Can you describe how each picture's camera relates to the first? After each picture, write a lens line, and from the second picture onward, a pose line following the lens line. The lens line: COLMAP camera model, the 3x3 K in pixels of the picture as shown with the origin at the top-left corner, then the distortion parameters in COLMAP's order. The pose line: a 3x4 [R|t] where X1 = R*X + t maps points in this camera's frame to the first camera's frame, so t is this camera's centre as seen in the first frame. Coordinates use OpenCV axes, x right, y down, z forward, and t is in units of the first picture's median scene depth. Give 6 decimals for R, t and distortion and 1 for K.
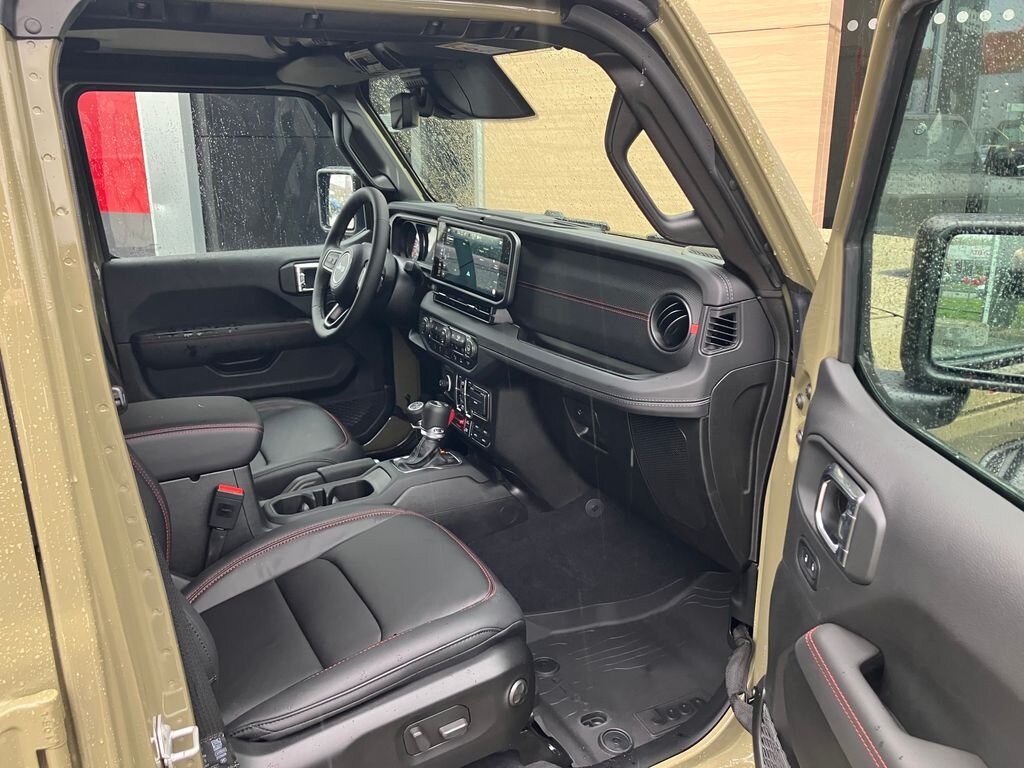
lens RADIAL K [[837.4, 0, 512.5], [0, 837.4, 384.4], [0, 0, 1]] dist [0.040542, -0.035885]
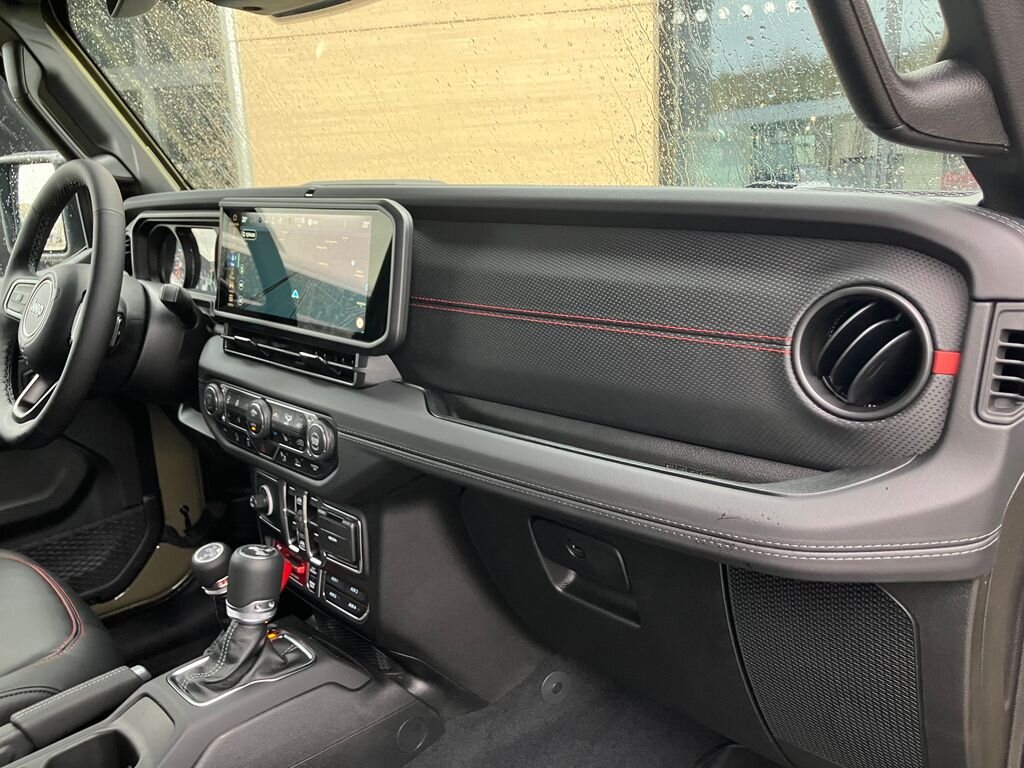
lens RADIAL K [[837.4, 0, 491.5], [0, 837.4, 370.7], [0, 0, 1]] dist [0.040542, -0.035885]
pose [[0.965361, -0.096706, 0.242335, -0.063480], [0.110811, 0.992812, -0.045233, -0.046227], [-0.236219, 0.070520, 0.969138, 0.451152]]
